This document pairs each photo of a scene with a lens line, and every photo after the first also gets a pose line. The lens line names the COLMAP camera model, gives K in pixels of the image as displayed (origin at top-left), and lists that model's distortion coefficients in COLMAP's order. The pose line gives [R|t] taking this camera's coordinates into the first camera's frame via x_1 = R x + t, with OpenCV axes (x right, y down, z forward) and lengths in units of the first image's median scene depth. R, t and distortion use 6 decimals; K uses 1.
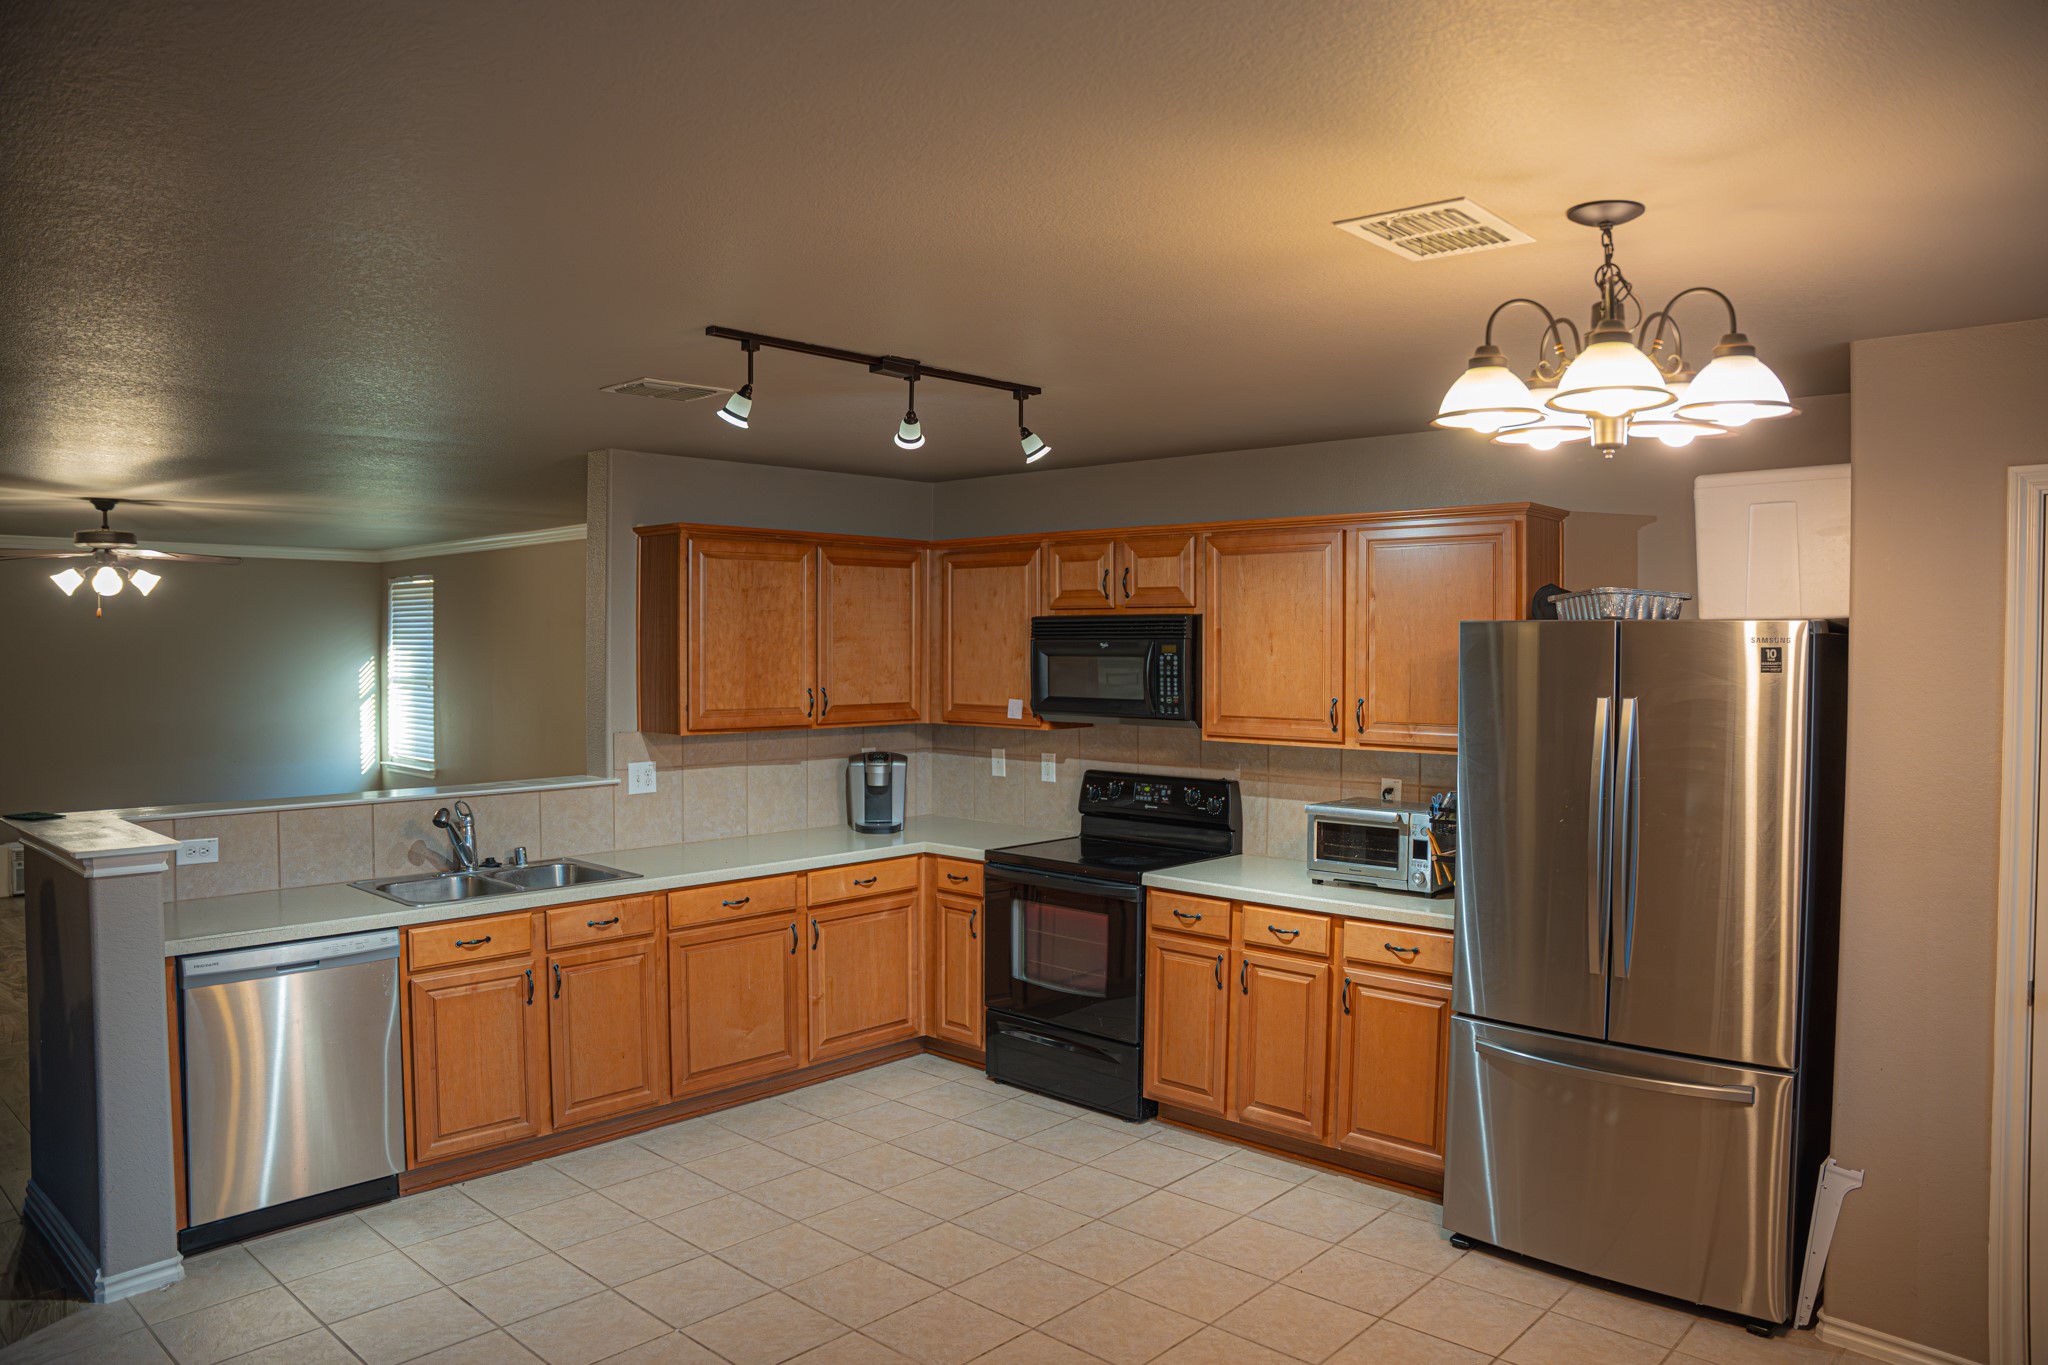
lens RADIAL K [[1388.6, 0, 1024.0], [0, 1388.6, 682.5], [0, 0, 1]] dist [-0.181339, 0.132709]
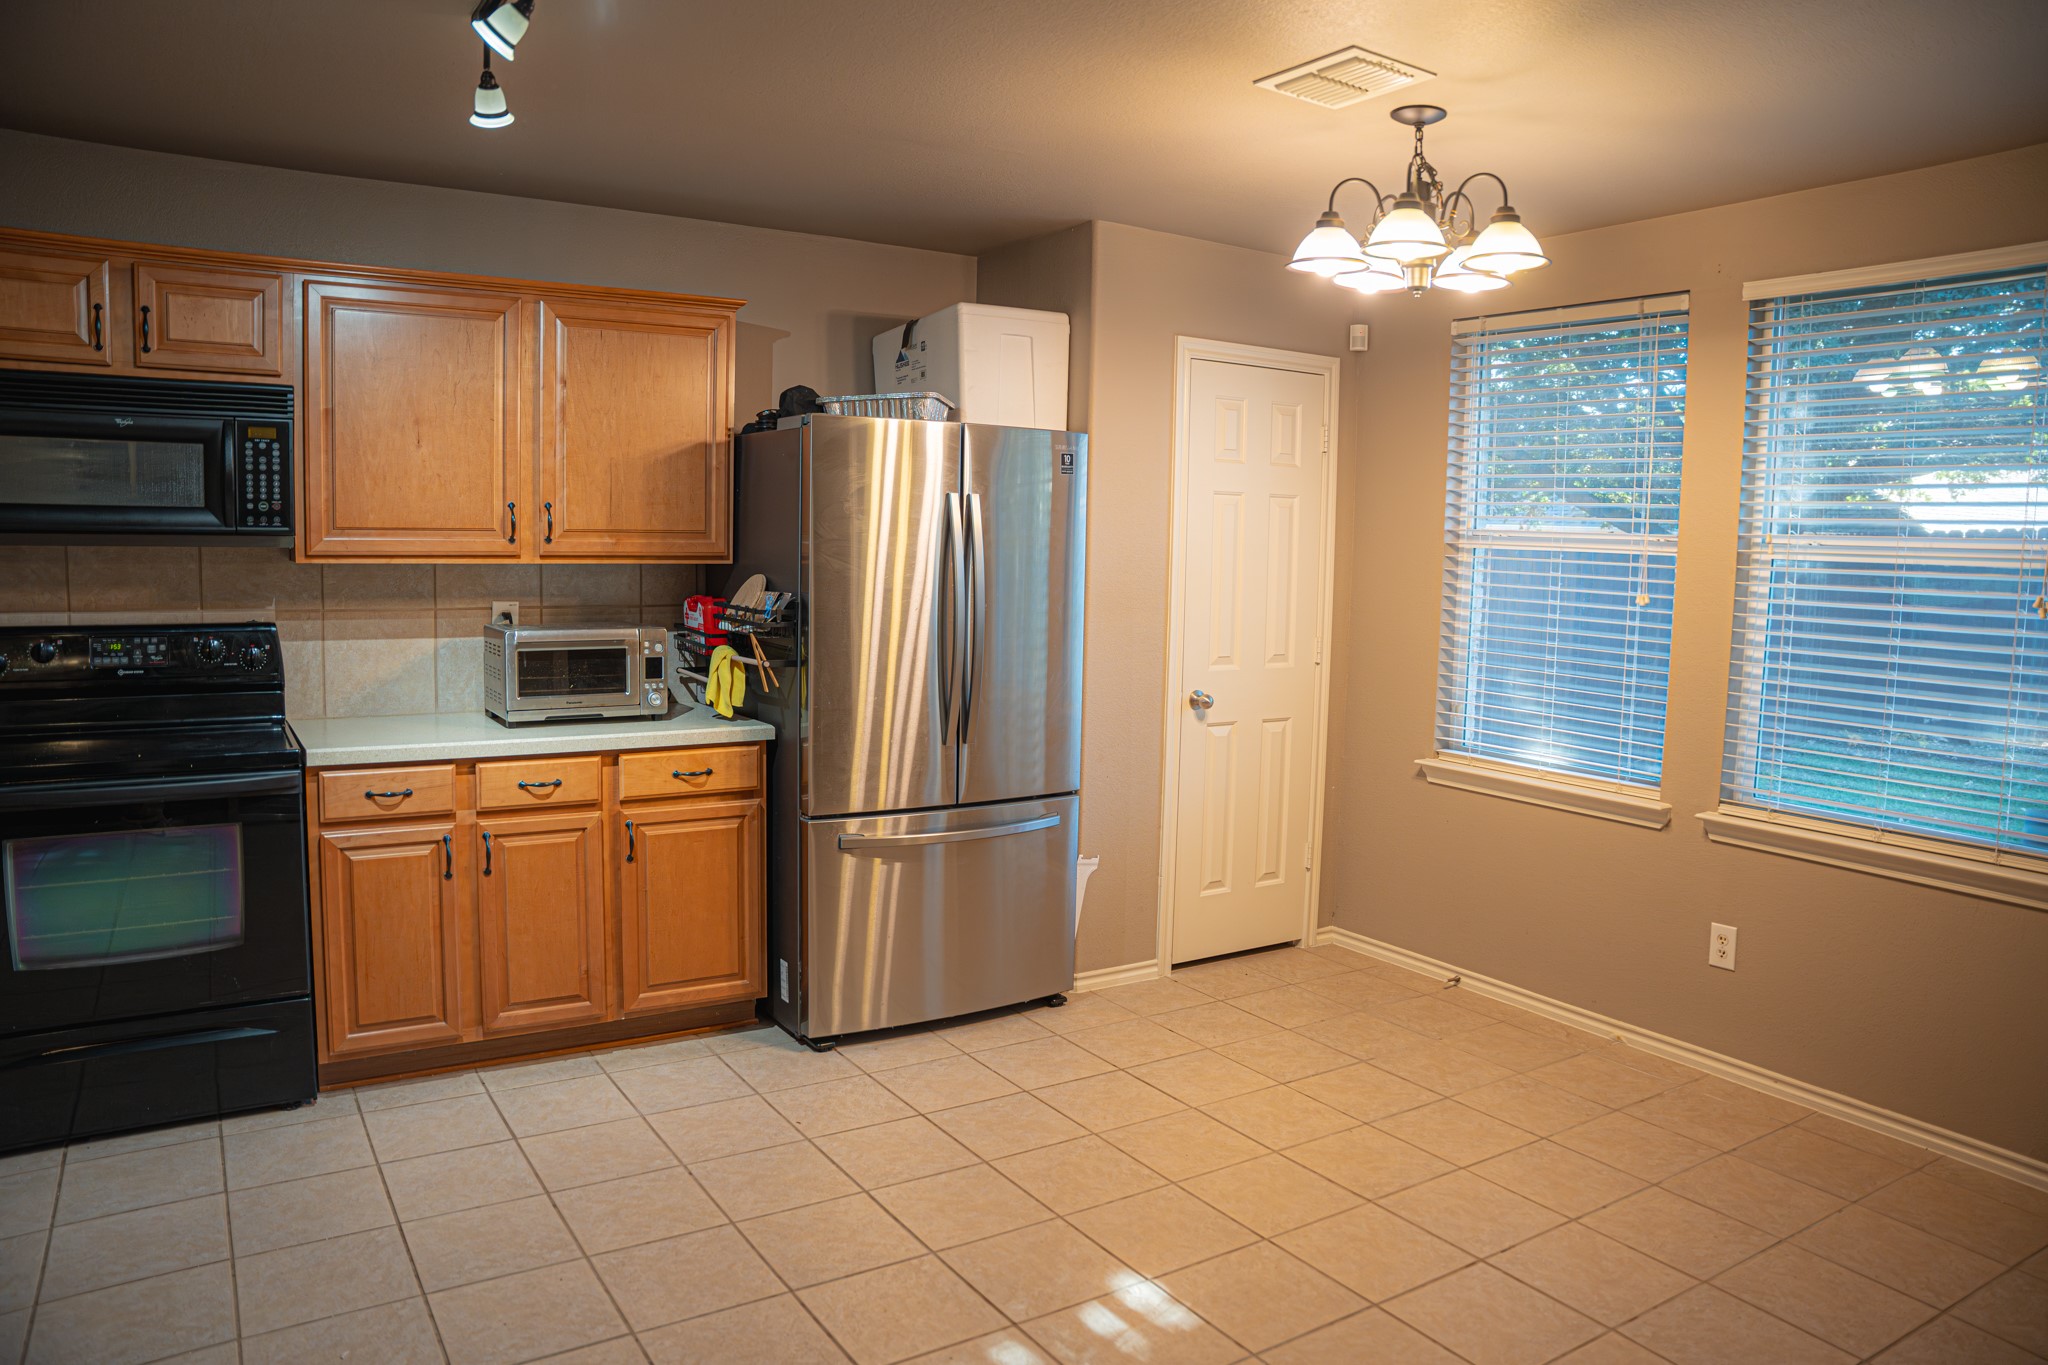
lens RADIAL K [[1388.6, 0, 1024.0], [0, 1388.6, 682.5], [0, 0, 1]] dist [-0.181339, 0.132709]
pose [[0.251851, -0.097695, 0.962822, -0.496999], [0.004936, 0.995008, 0.099670, 0.040260], [-0.967753, -0.020349, 0.251077, 0.504355]]
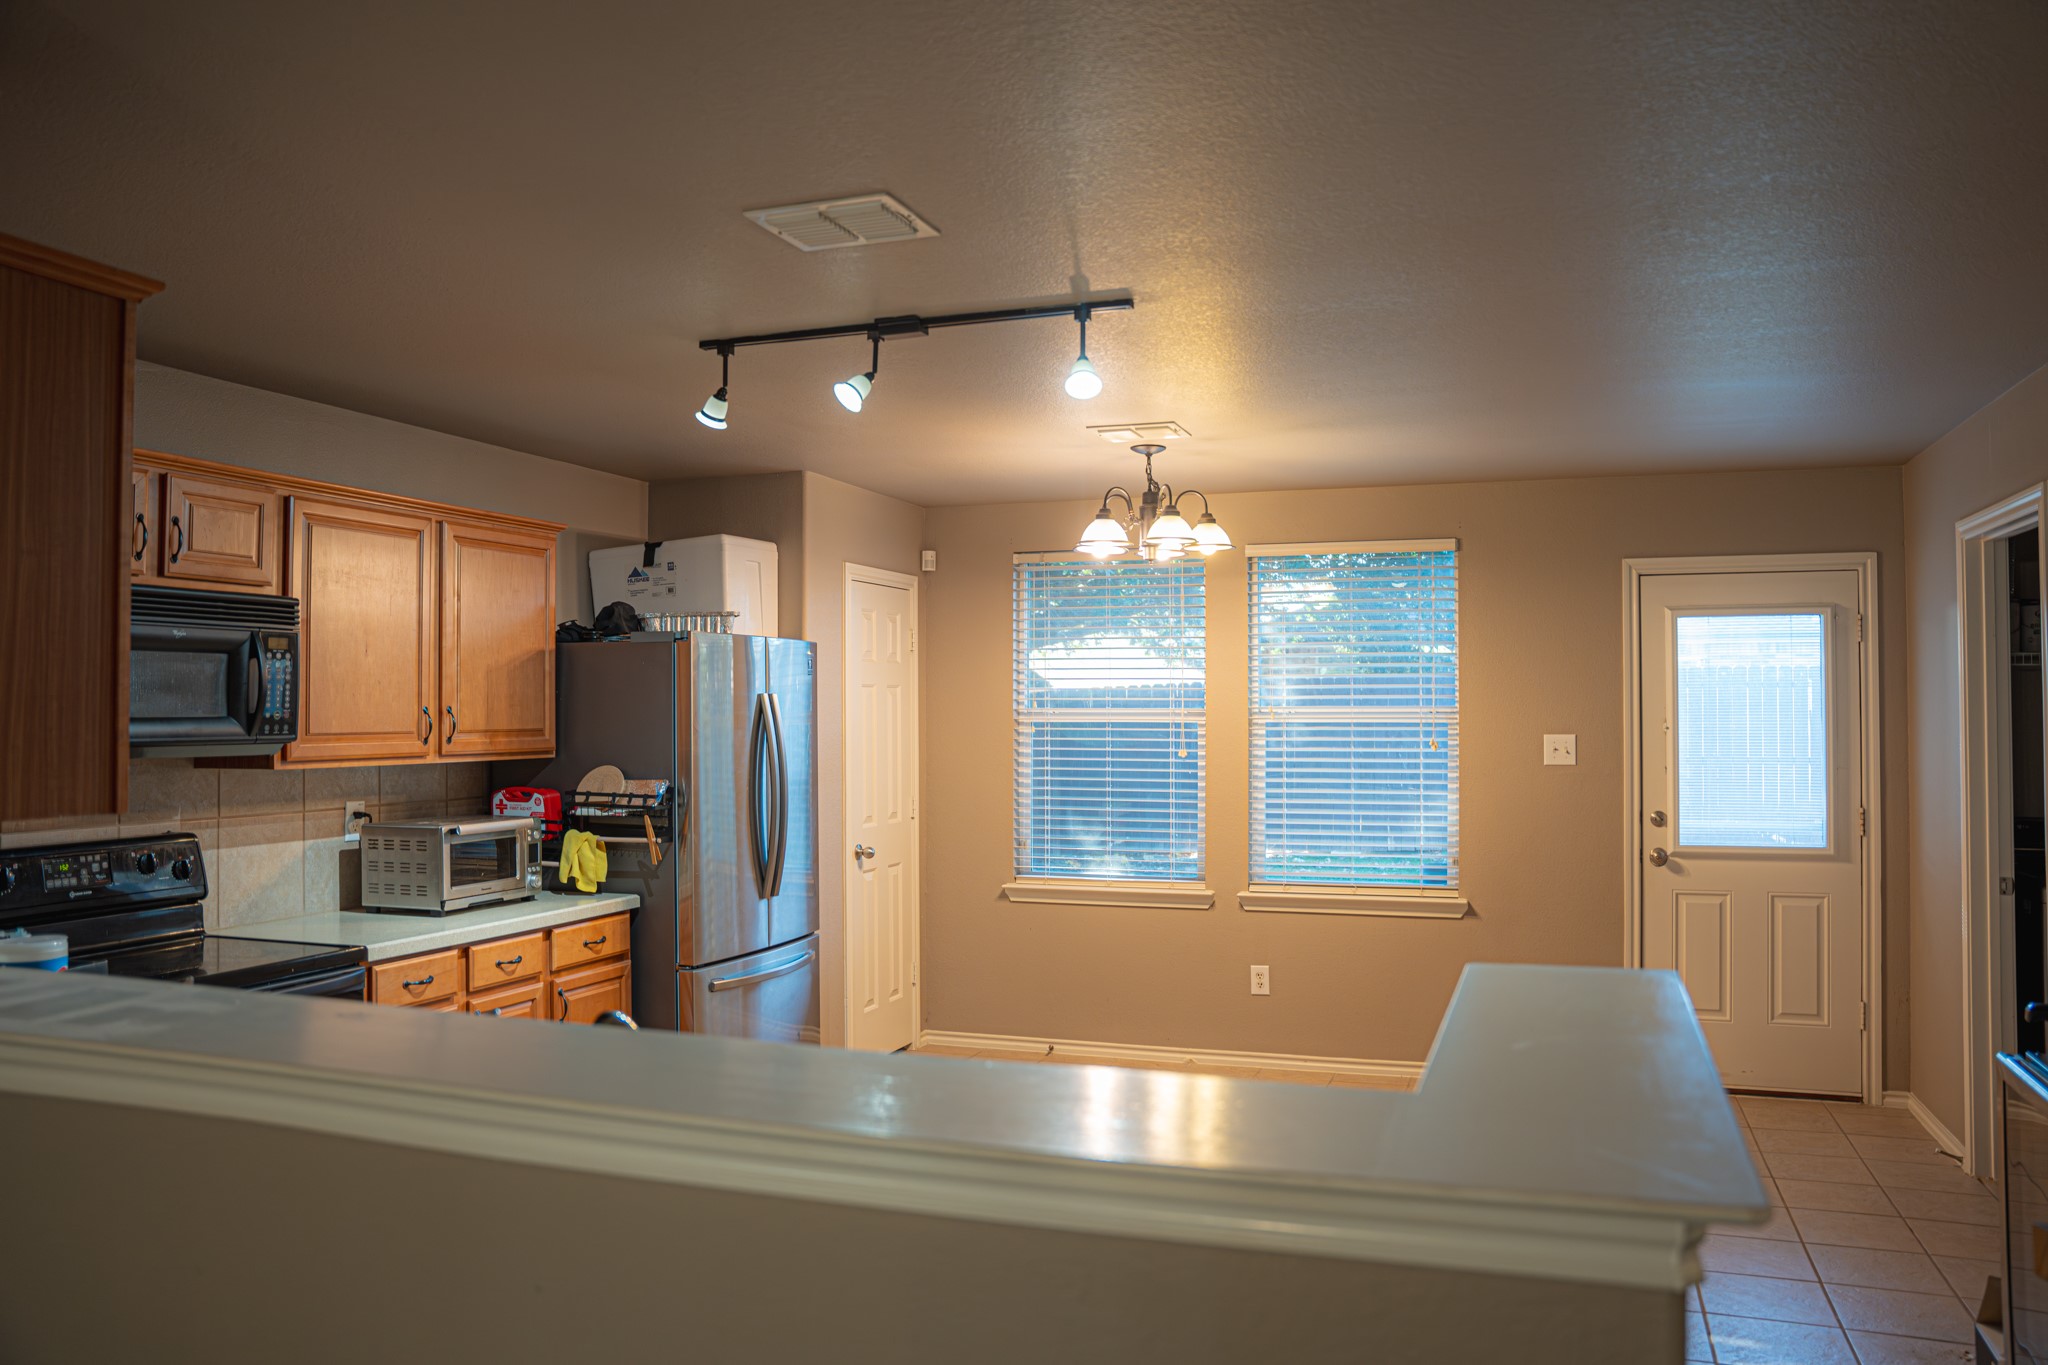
lens RADIAL K [[1546.3, 0, 1024.0], [0, 1546.3, 682.5], [0, 0, 1]] dist [-0.166243, 0.167245]
pose [[-0.396317, 0.015424, 0.917984, -0.835461], [0.027806, 0.999602, -0.004791, 0.011543], [-0.917693, 0.023627, -0.396588, 1.049060]]
